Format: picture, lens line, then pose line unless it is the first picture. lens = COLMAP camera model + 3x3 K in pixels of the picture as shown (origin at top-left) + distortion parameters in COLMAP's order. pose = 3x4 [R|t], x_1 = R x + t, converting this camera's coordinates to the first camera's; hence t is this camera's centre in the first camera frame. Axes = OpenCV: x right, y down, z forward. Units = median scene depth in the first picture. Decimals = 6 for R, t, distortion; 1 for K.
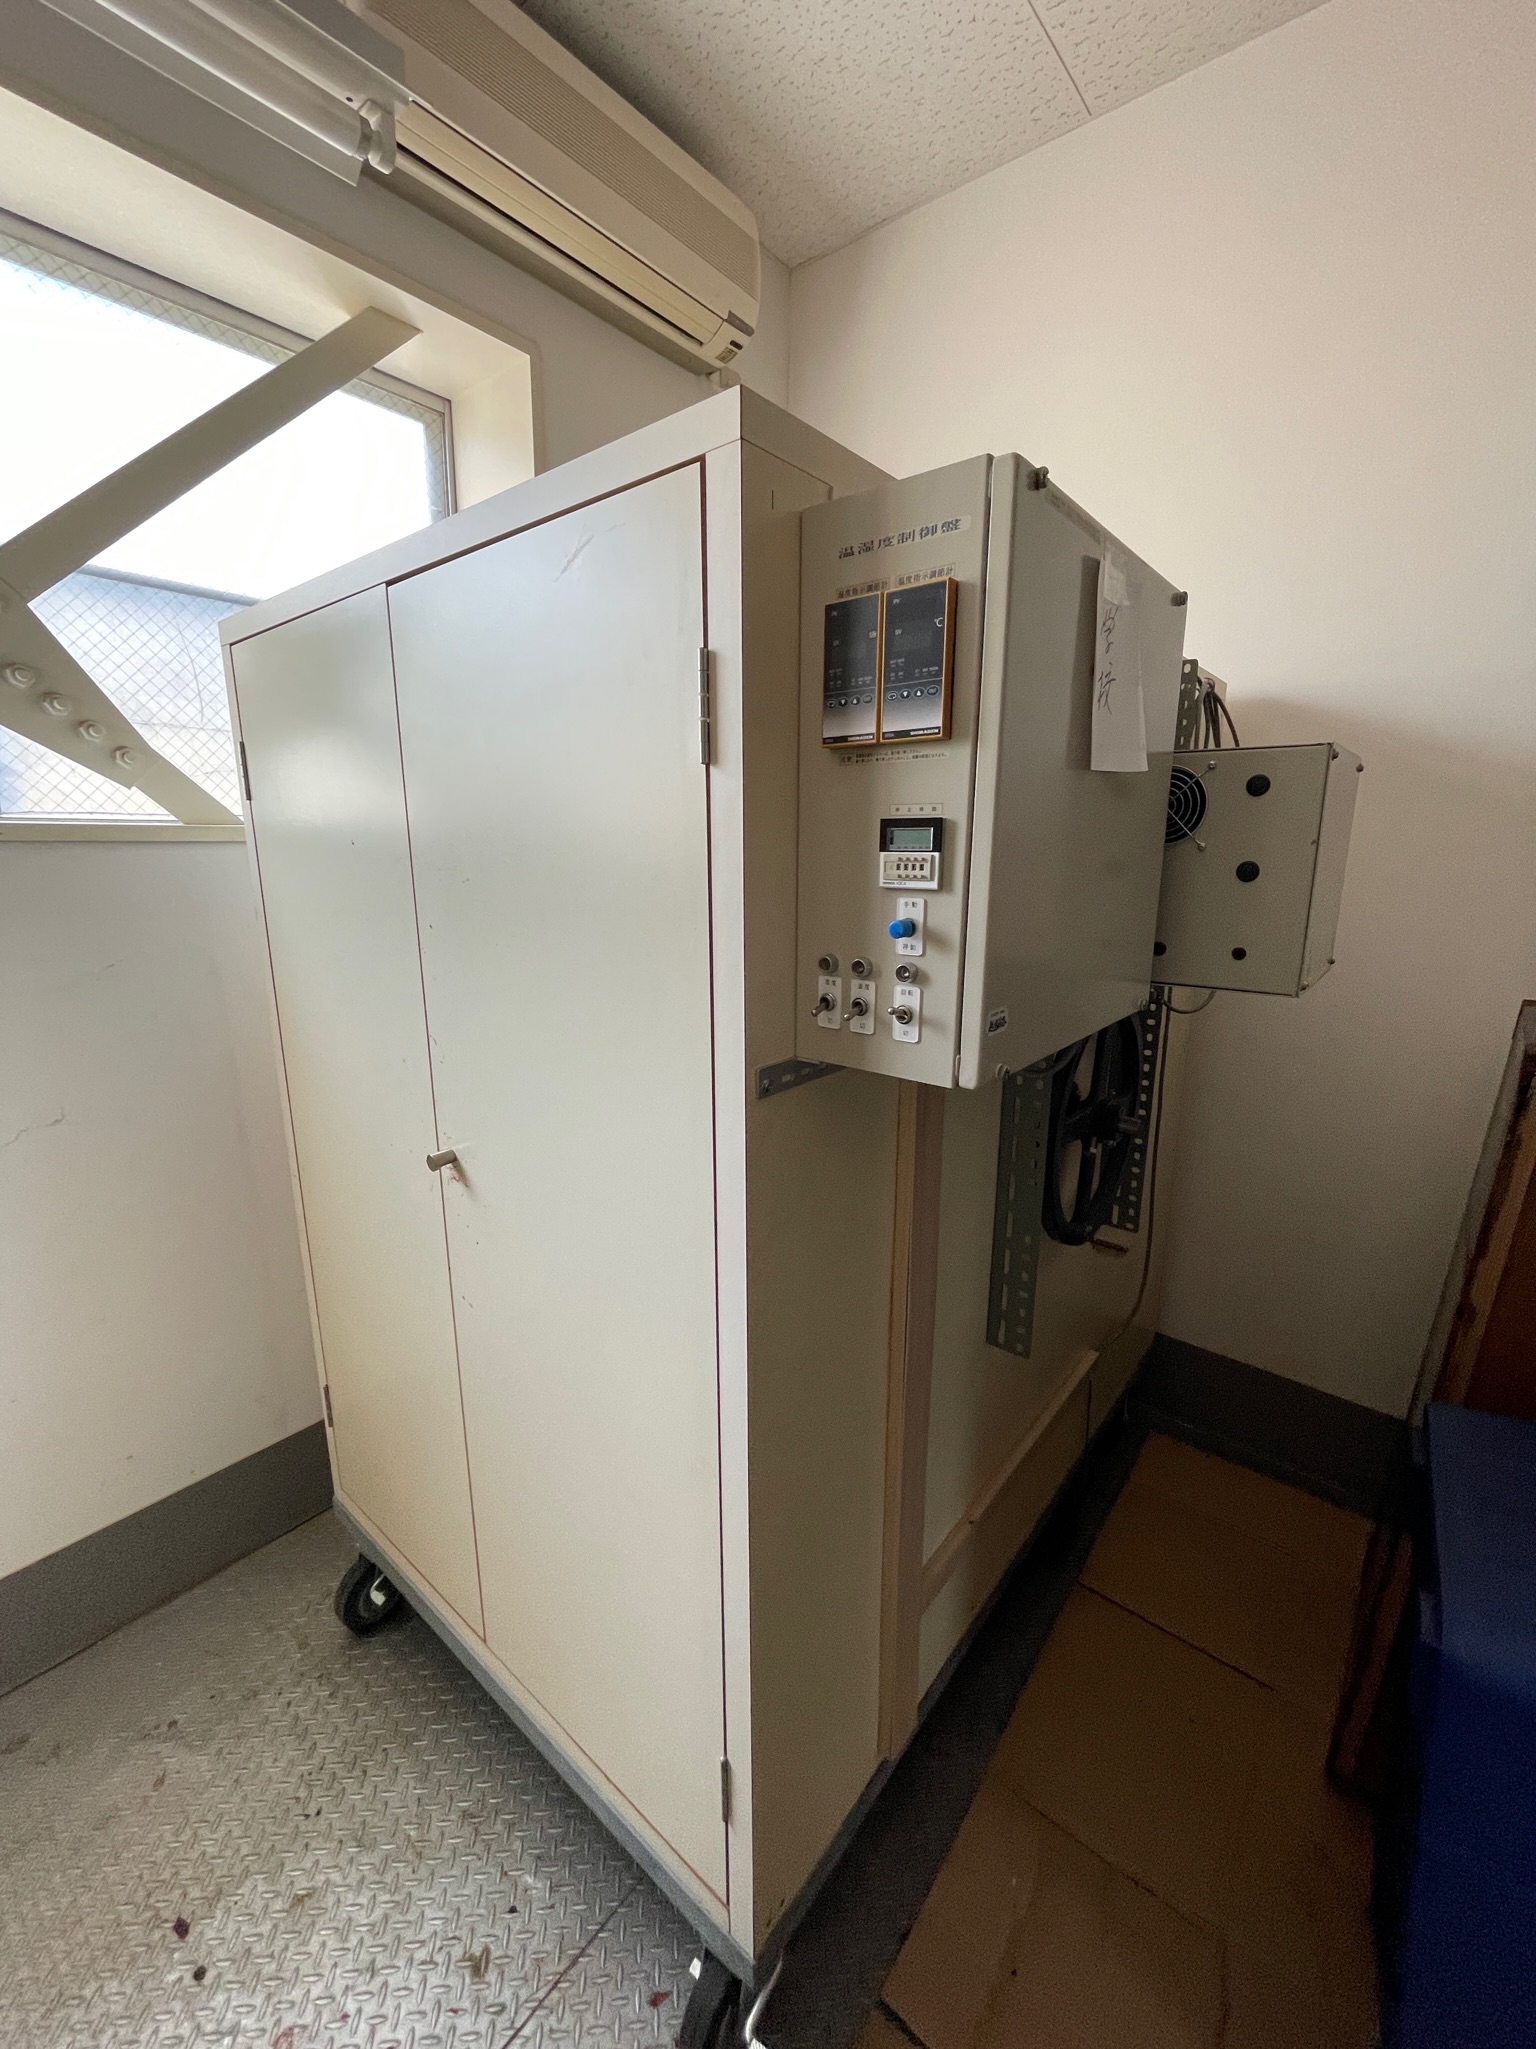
lens RADIAL K [[832.5, 0, 768.5], [0, 832.5, 1027.4], [0, 0, 1]] dist [-0.000650, -0.000611]
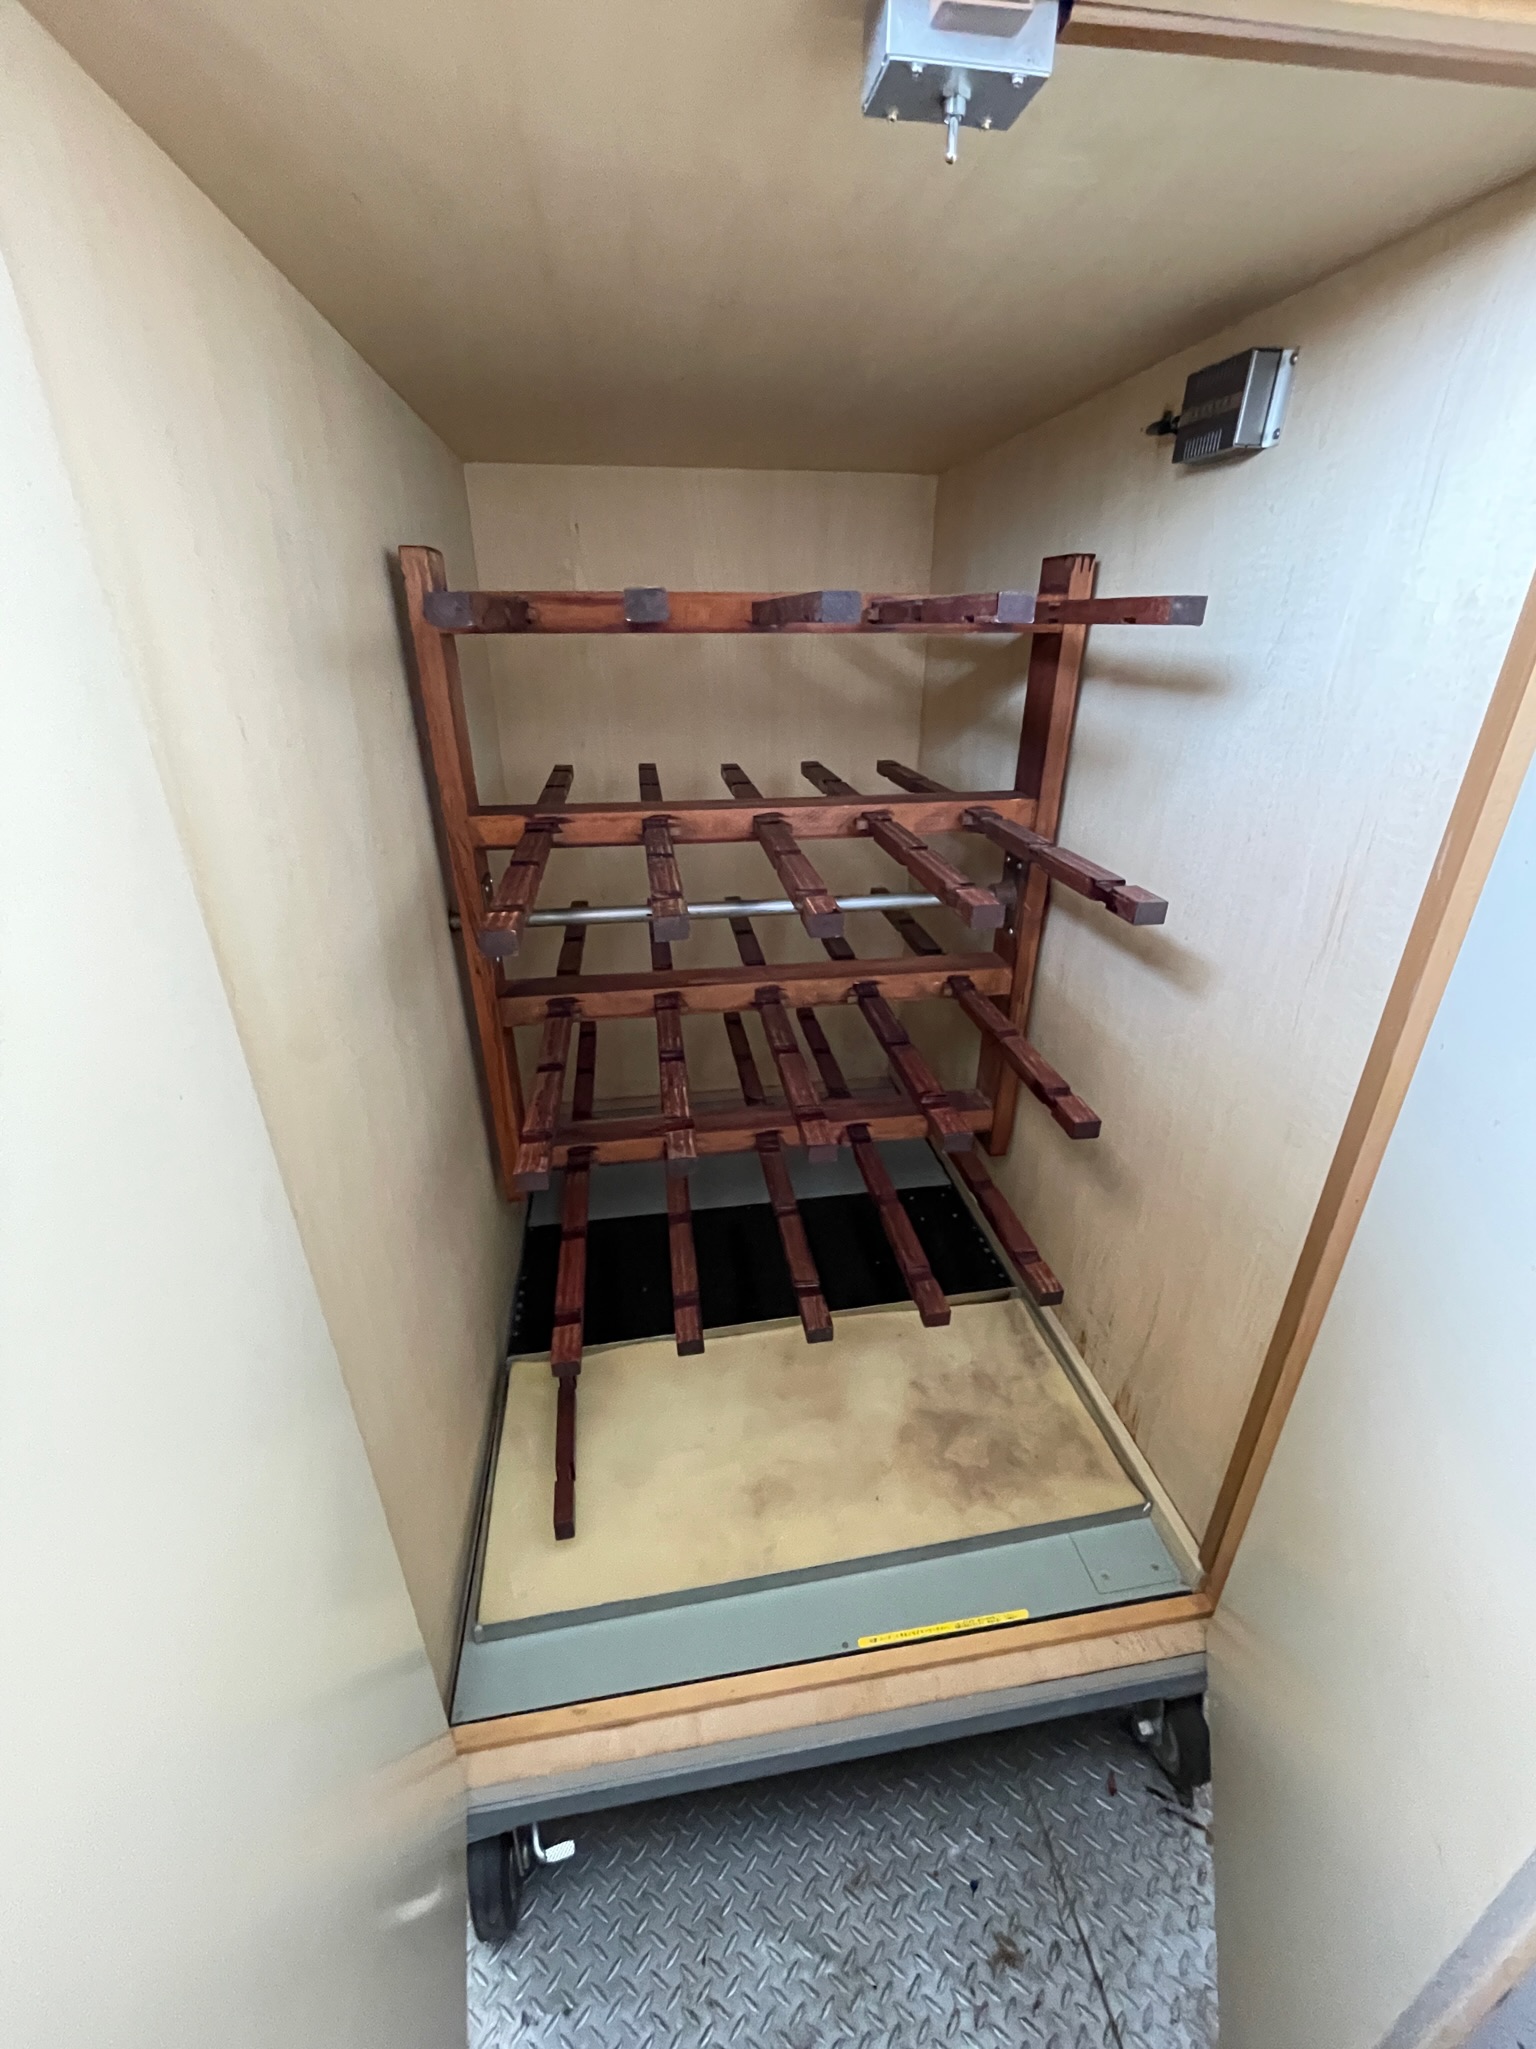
lens RADIAL K [[832.5, 0, 766.9], [0, 832.5, 1016.3], [0, 0, 1]] dist [-0.000650, -0.000611]
pose [[0.663202, -0.323012, 0.675149, -0.805221], [0.173752, 0.943877, 0.280903, -0.128662], [-0.727993, -0.068987, 0.682105, 0.648465]]
